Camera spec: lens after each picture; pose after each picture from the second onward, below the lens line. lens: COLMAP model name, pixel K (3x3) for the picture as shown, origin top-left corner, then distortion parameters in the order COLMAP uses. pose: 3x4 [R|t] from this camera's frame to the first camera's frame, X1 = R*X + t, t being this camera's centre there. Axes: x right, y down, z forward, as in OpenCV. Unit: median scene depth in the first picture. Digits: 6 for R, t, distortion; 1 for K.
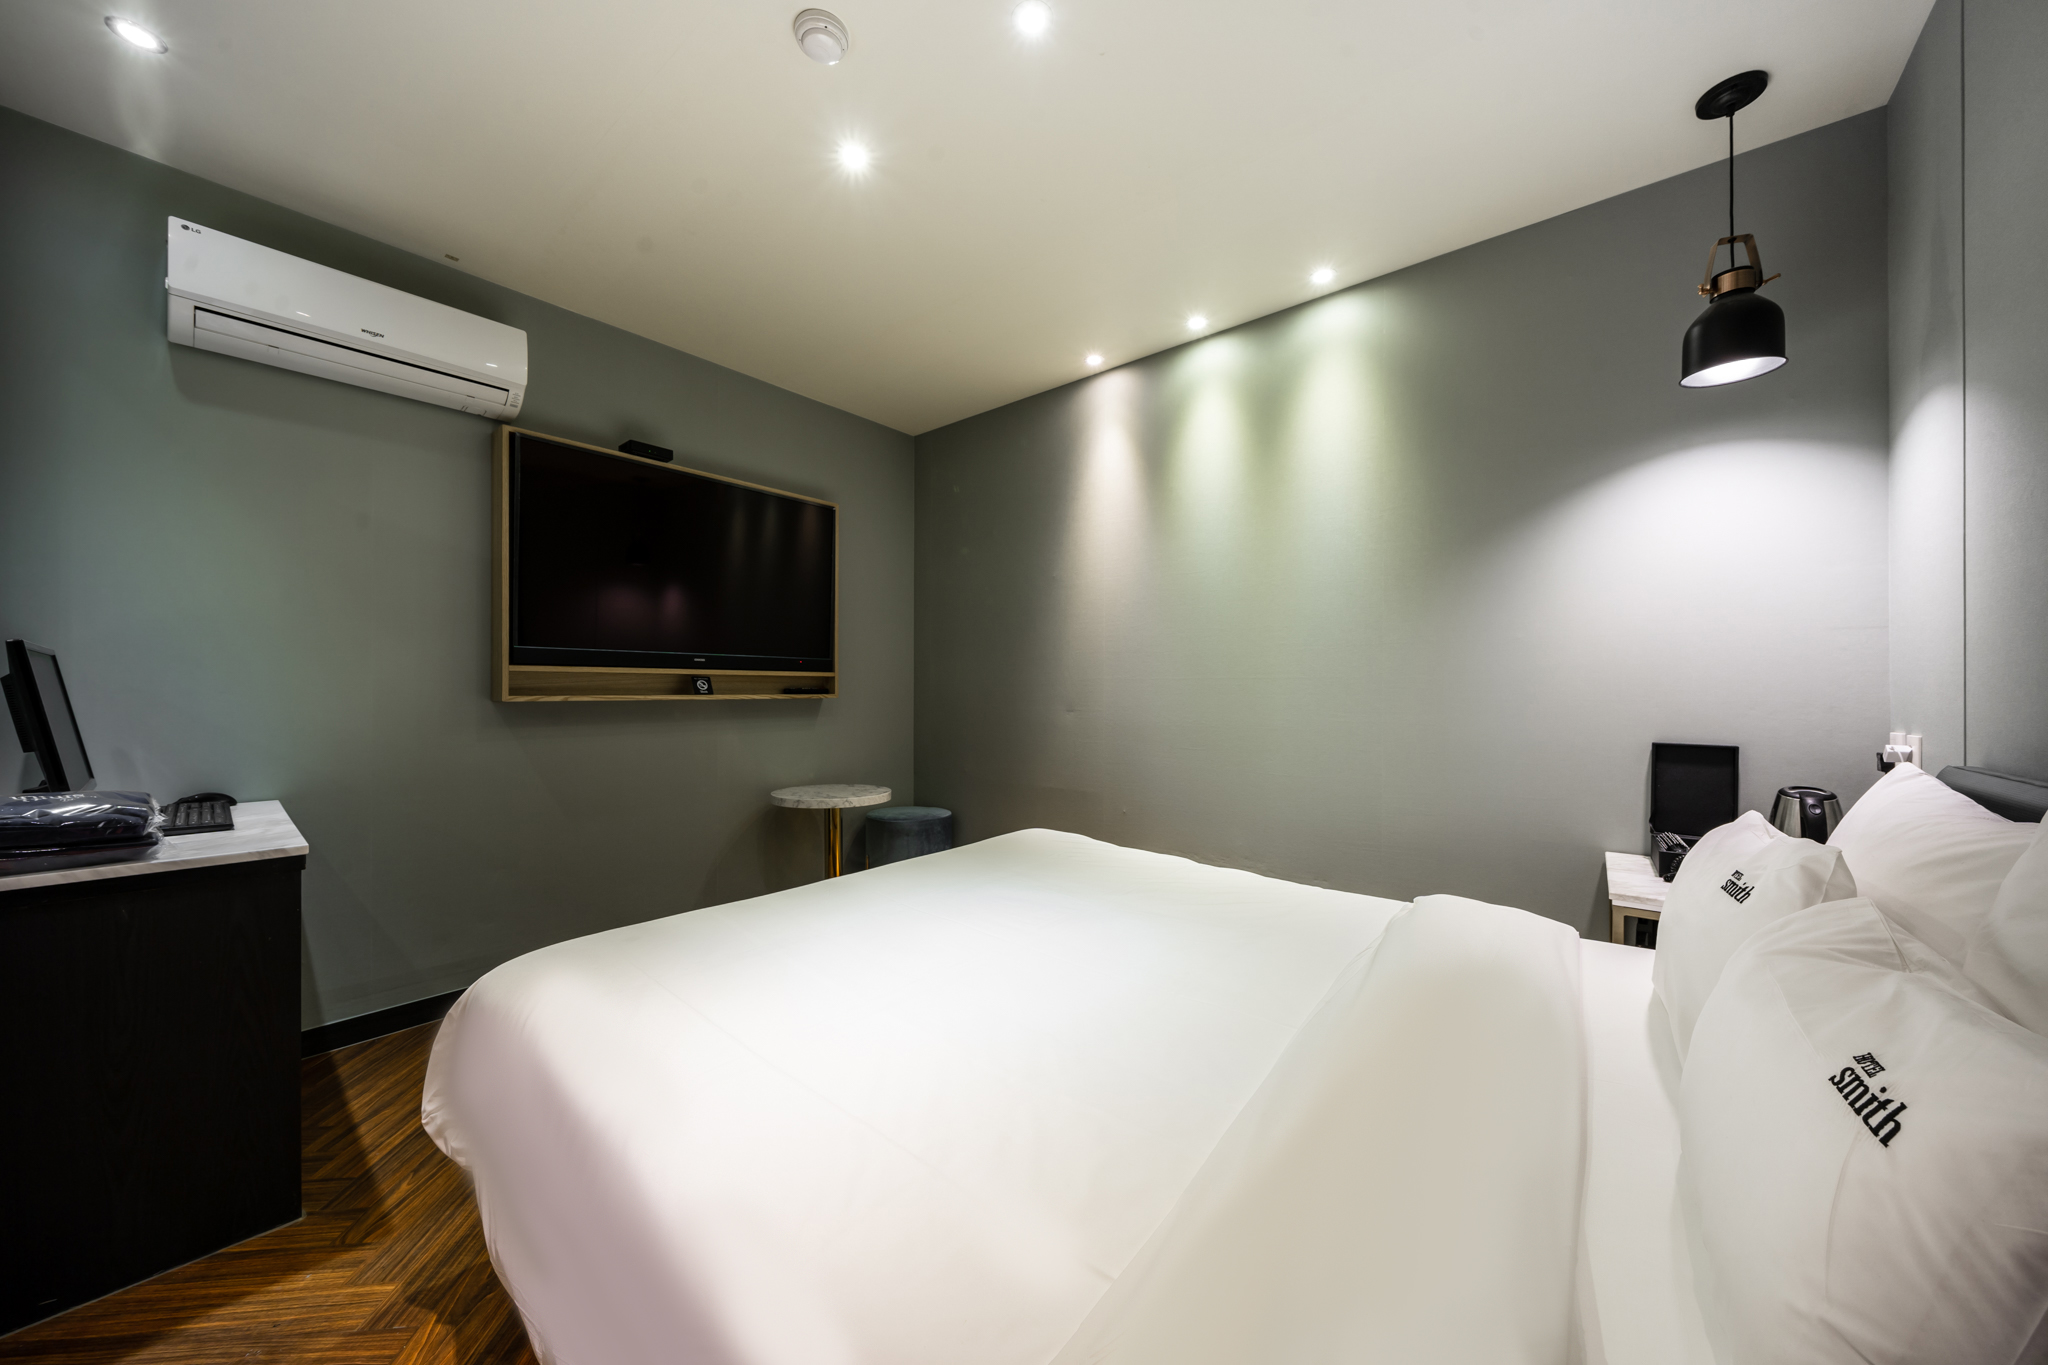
lens RADIAL K [[713.4, 0, 1032.0], [0, 713.4, 689.0], [0, 0, 1]] dist [-0.000074, -0.000177]
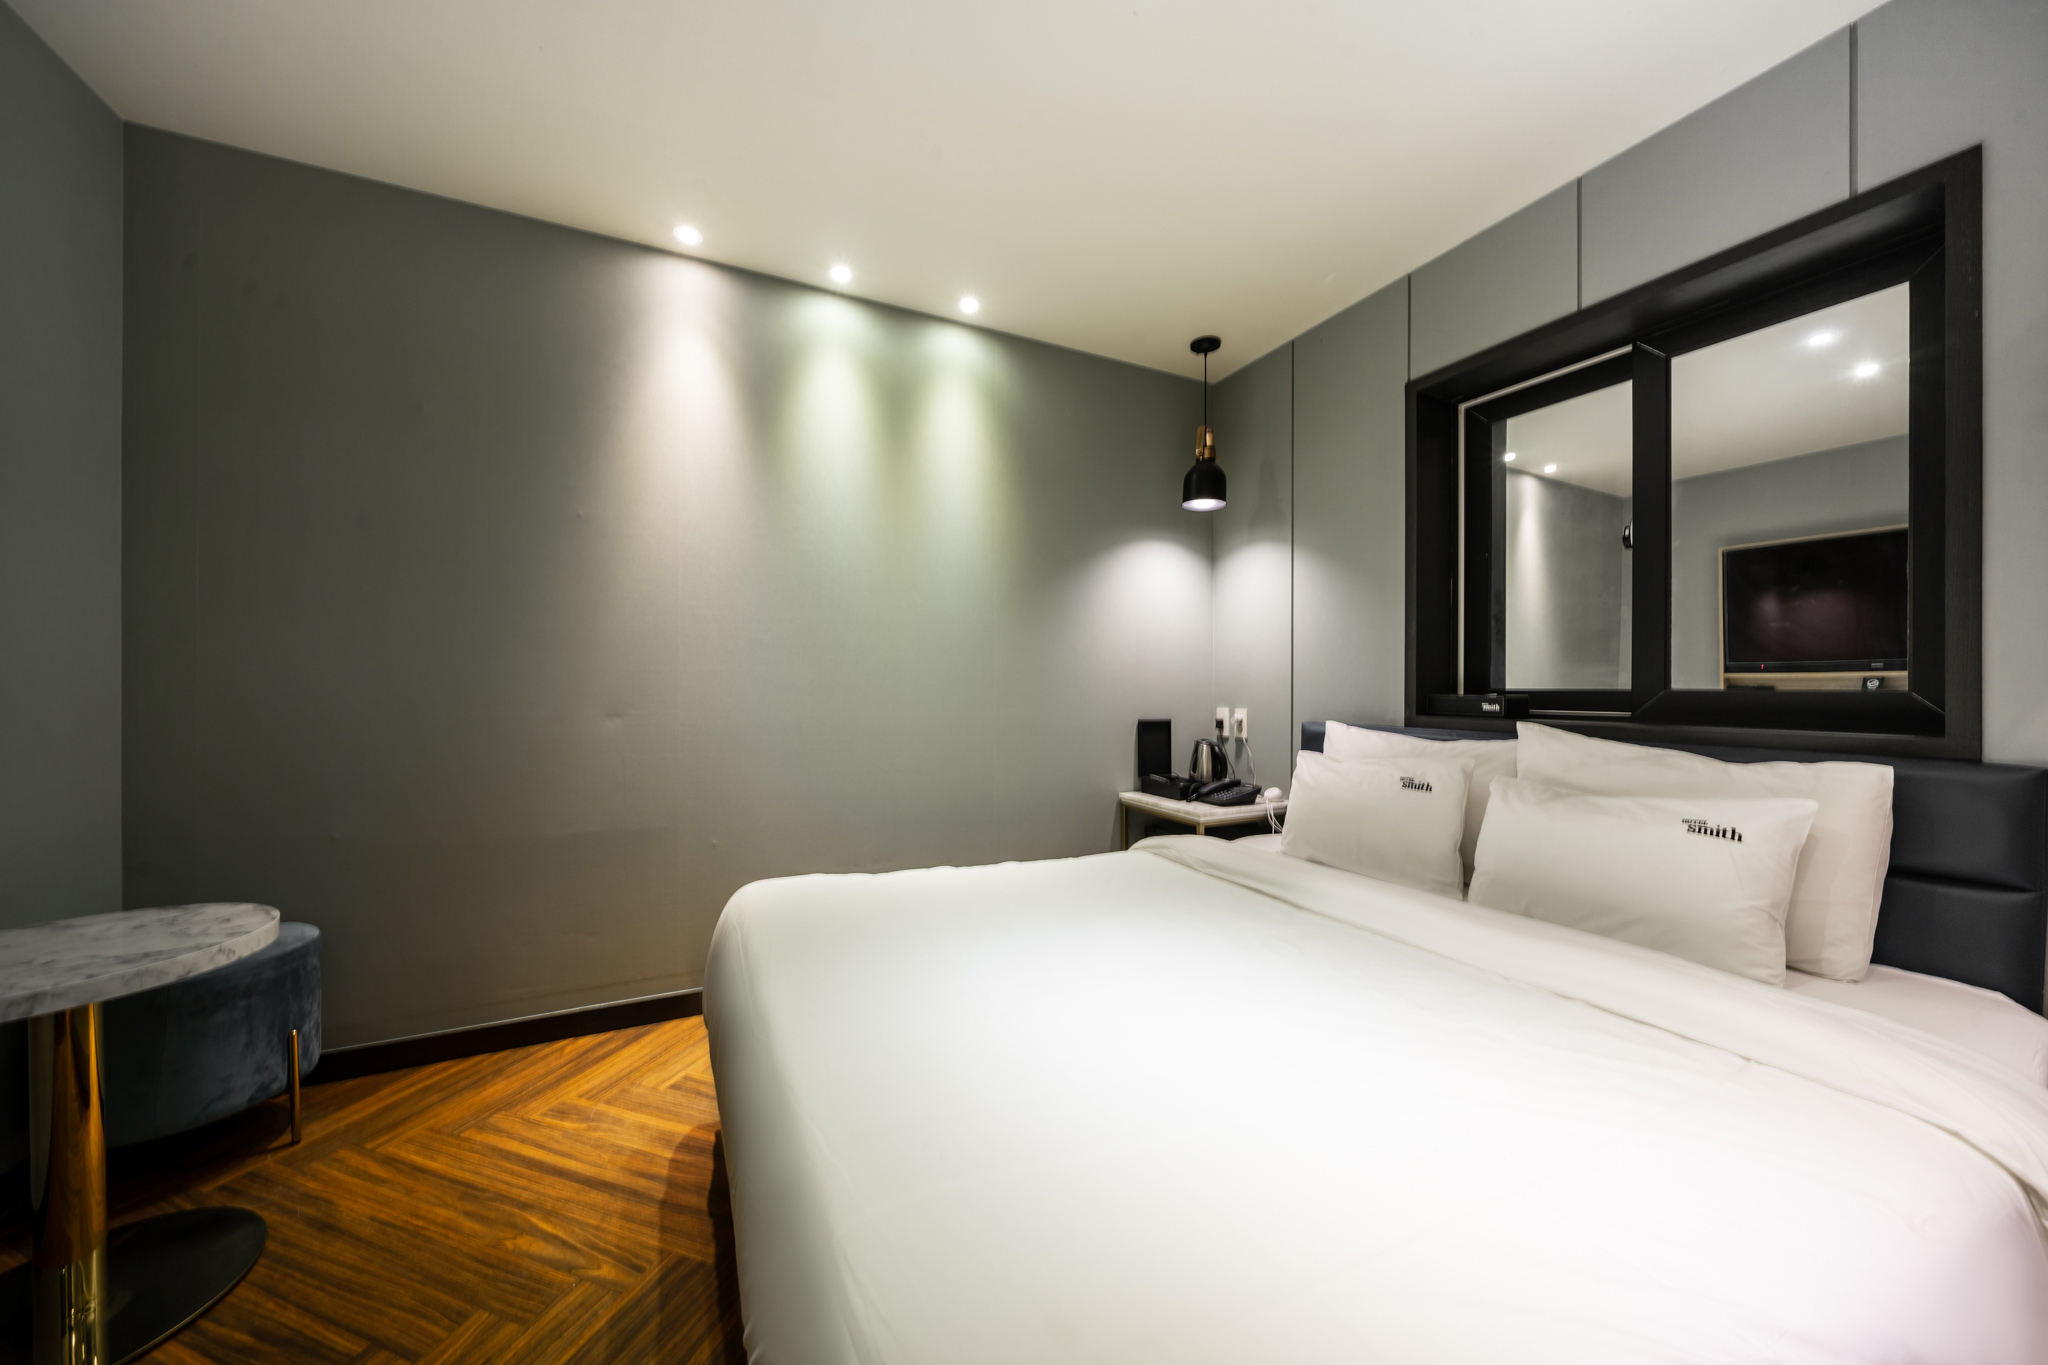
lens RADIAL K [[713.4, 0, 1032.3], [0, 713.4, 685.6], [0, 0, 1]] dist [-0.000074, -0.000177]
pose [[0.407361, 0.002880, 0.913263, -0.570995], [-0.004139, 0.999991, -0.001307, 0.000667], [-0.913258, -0.003248, 0.407369, 0.493289]]
